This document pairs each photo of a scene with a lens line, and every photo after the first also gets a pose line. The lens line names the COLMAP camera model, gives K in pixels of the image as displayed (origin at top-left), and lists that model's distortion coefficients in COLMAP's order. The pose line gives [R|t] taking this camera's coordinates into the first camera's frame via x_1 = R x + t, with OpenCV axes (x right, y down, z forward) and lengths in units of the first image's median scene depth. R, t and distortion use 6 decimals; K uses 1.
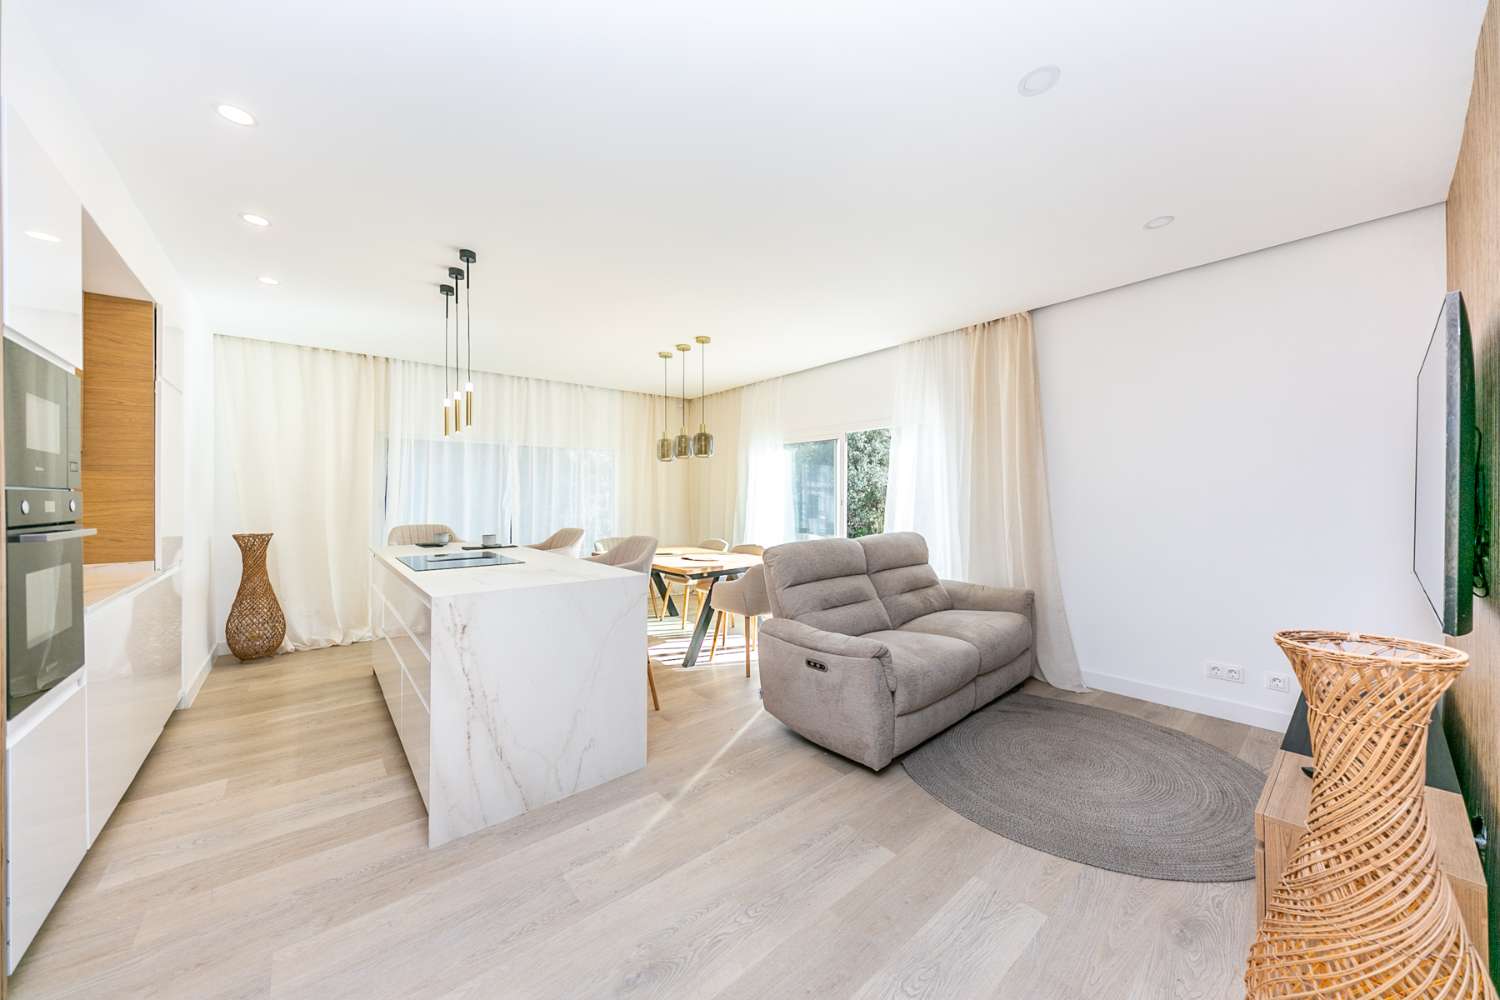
lens RADIAL K [[516.3, 0, 750.0], [0, 516.3, 500.0], [0, 0, 1]] dist [0.007244, -0.002083]
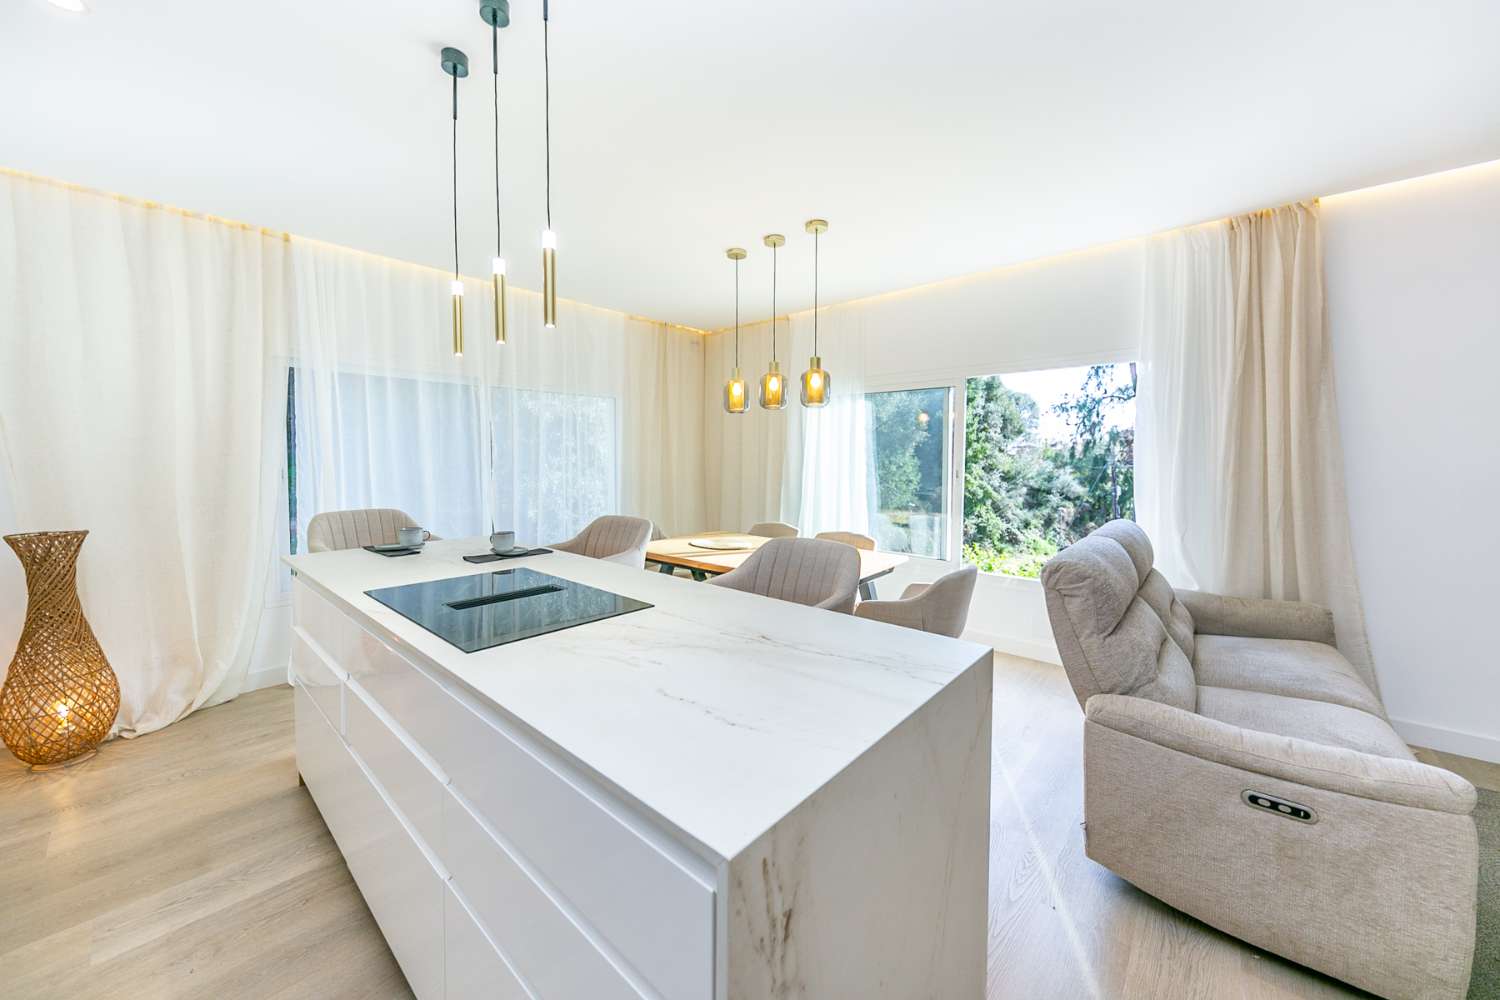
lens RADIAL K [[550.0, 0, 729.6], [0, 550.0, 474.5], [0, 0, 1]] dist [0.000159, -0.000128]
pose [[0.992854, 0.000923, 0.119329, -0.355490], [-0.004187, 0.999624, 0.027106, -0.019256], [-0.119259, -0.027412, 0.992485, 0.383680]]
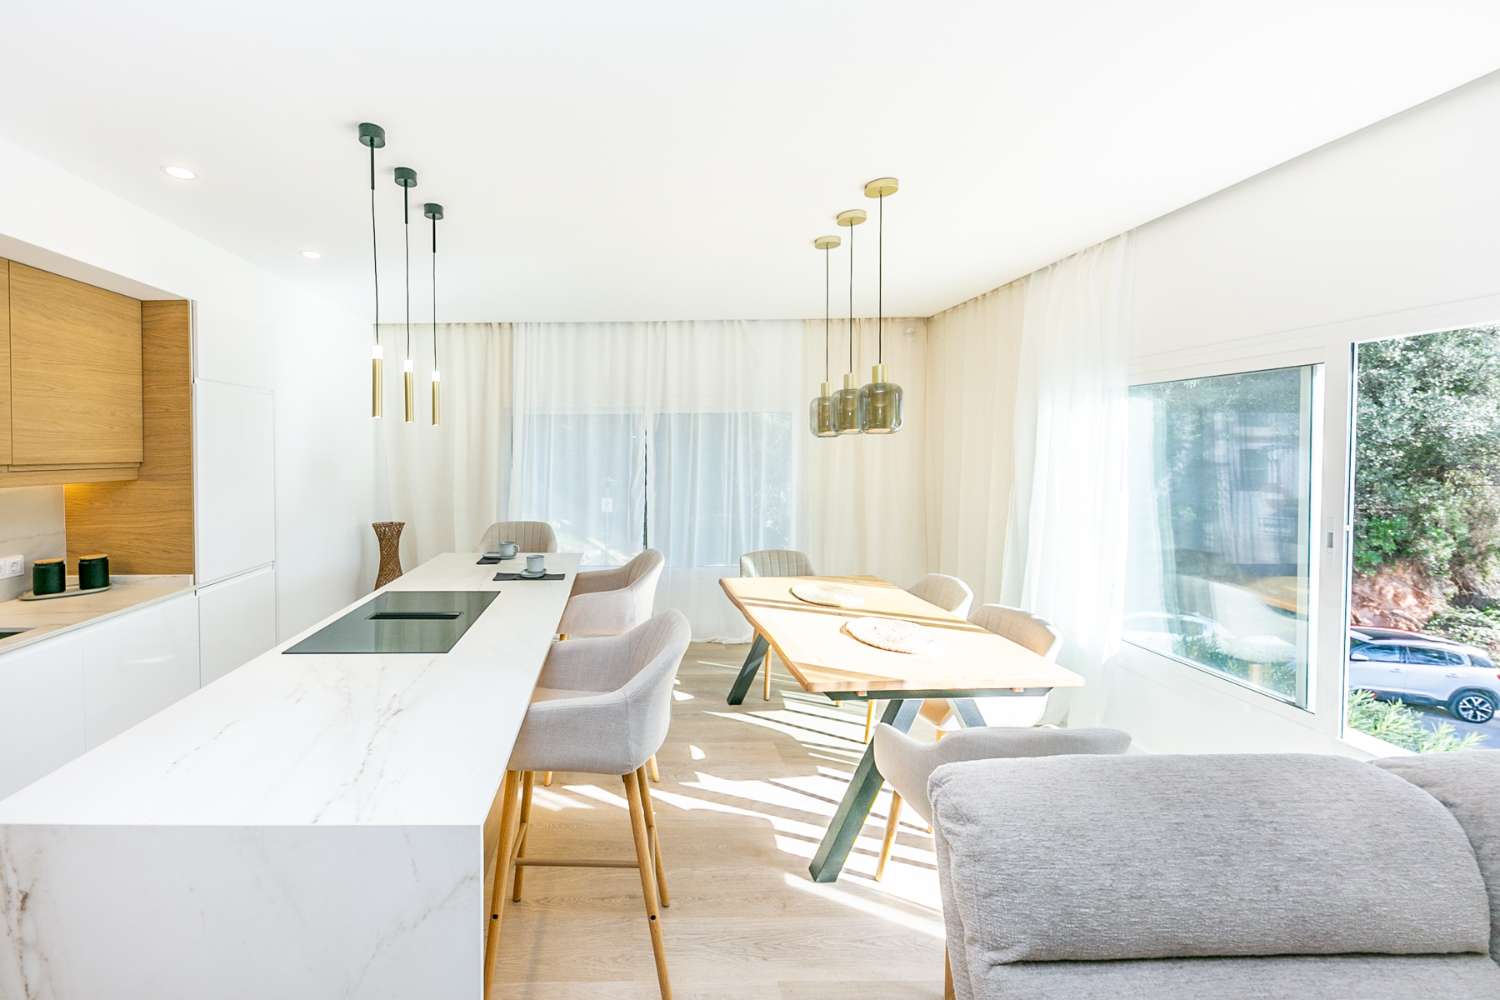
lens RADIAL K [[575.2, 0, 620.1], [0, 575.2, 465.4], [0, 0, 1]] dist [0.004696, -0.000298]
pose [[0.757297, 0.015867, -0.652878, 0.095340], [-0.001366, 0.999741, 0.022712, -0.081641], [0.653069, -0.016308, 0.757123, 0.544822]]
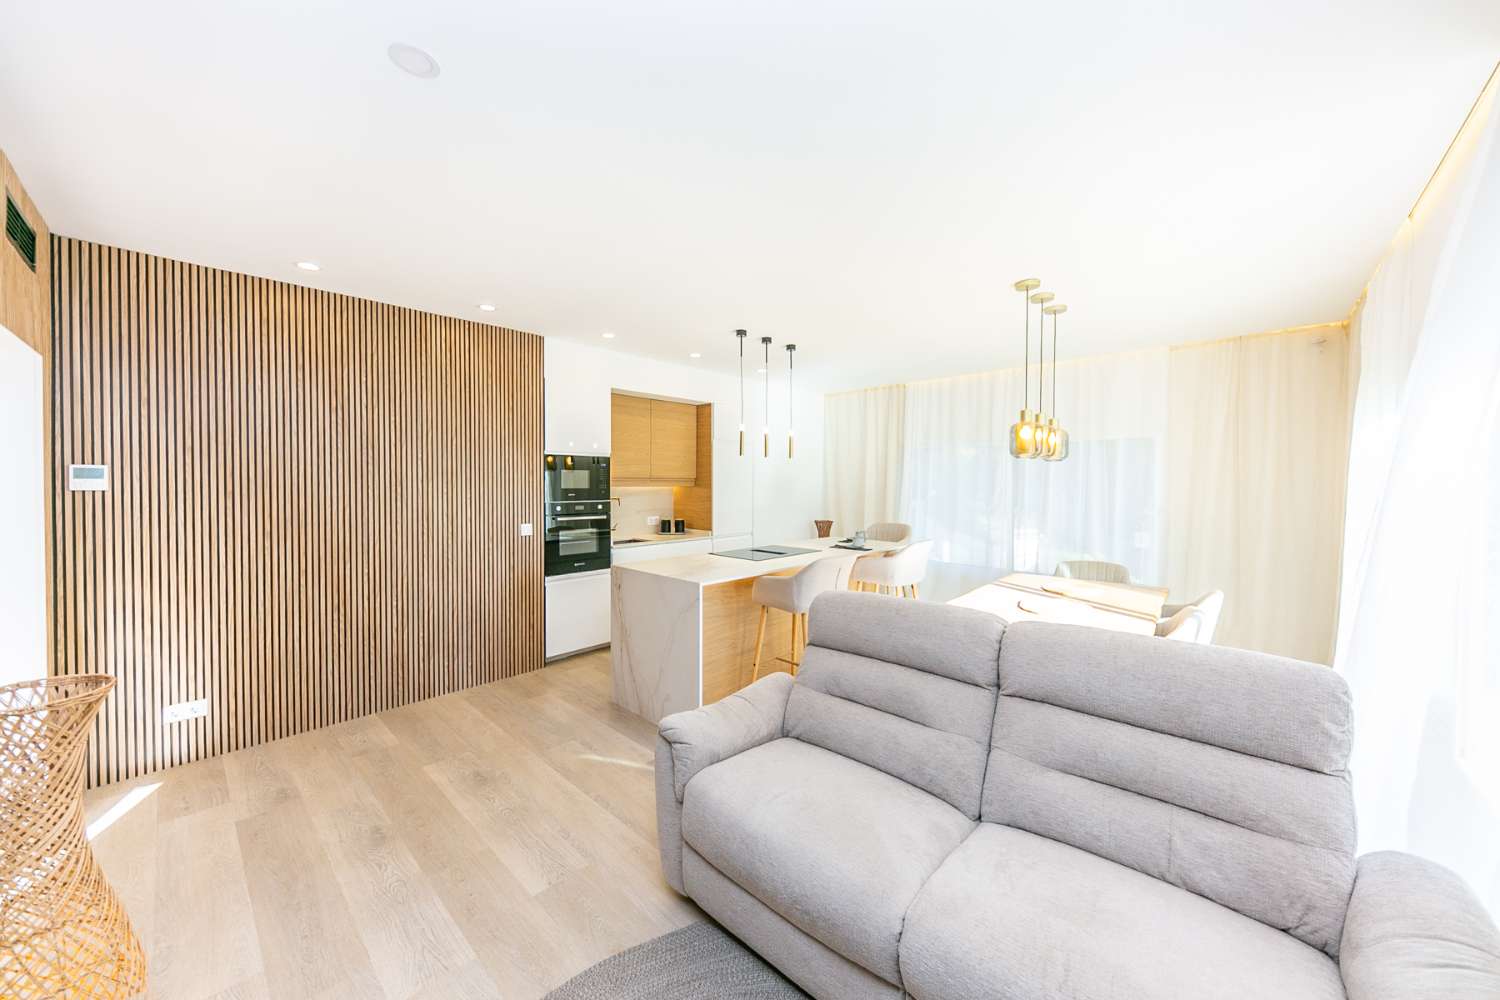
lens RADIAL K [[533.6, 0, 750.0], [0, 533.6, 500.0], [0, 0, 1]] dist [-0.000709, -0.000076]
pose [[0.113098, 0.037610, -0.992872, 0.714577], [-0.008888, 0.999282, 0.036840, -0.062315], [0.993544, 0.004658, 0.113351, 0.697264]]
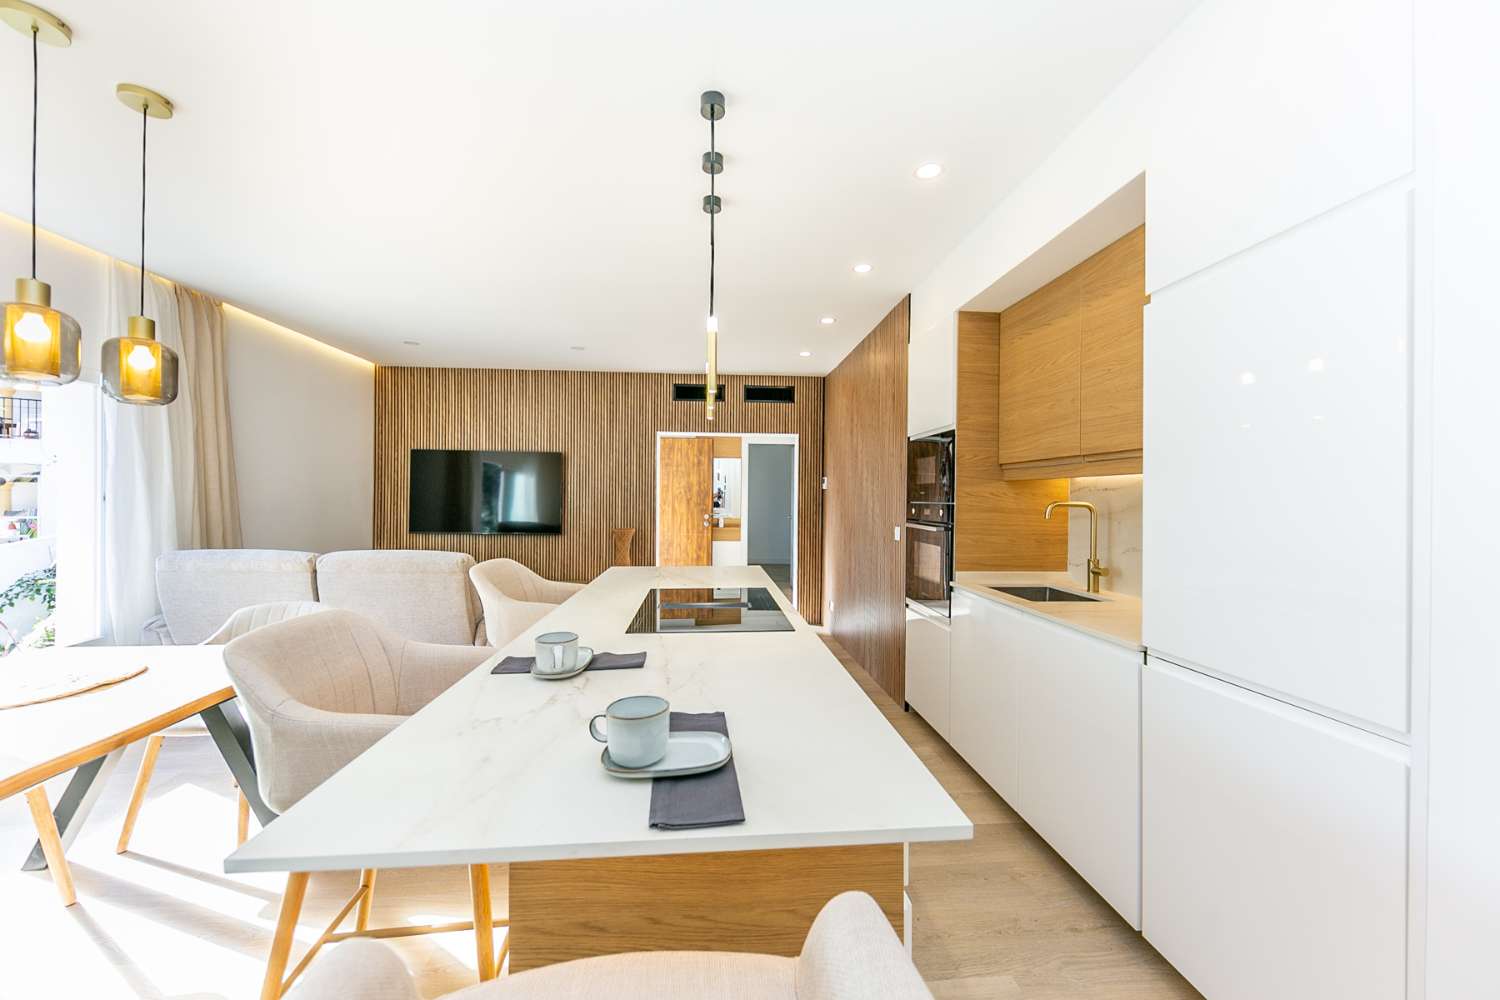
lens RADIAL K [[546.0, 0, 755.3], [0, 546.0, 497.2], [0, 0, 1]] dist [0.000103, -0.003002]
pose [[-0.815181, -0.004148, 0.579191, -0.883401], [-0.004080, 0.999991, 0.001419, -0.017311], [-0.579192, -0.001206, -0.815190, 1.326299]]
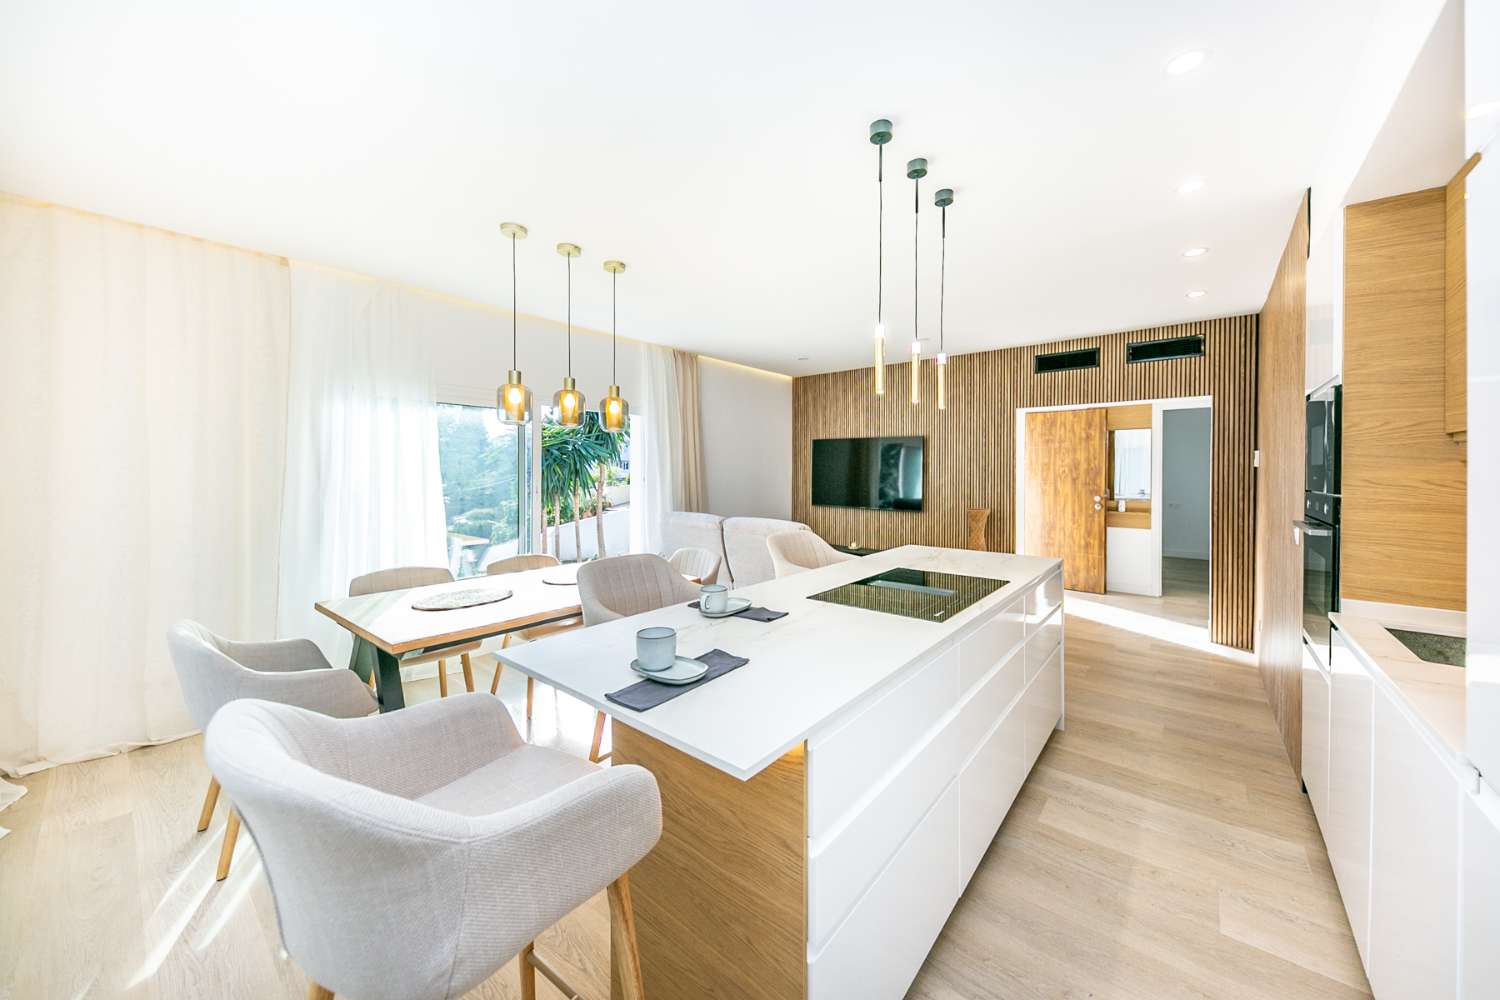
lens RADIAL K [[531.6, 0, 756.5], [0, 531.6, 473.8], [0, 0, 1]] dist [-0.001269, -0.002725]
pose [[-0.168696, -0.004187, 0.985659, -1.067333], [0.003461, 0.999982, 0.004840, -0.034144], [-0.985662, 0.004228, -0.168679, 1.156705]]
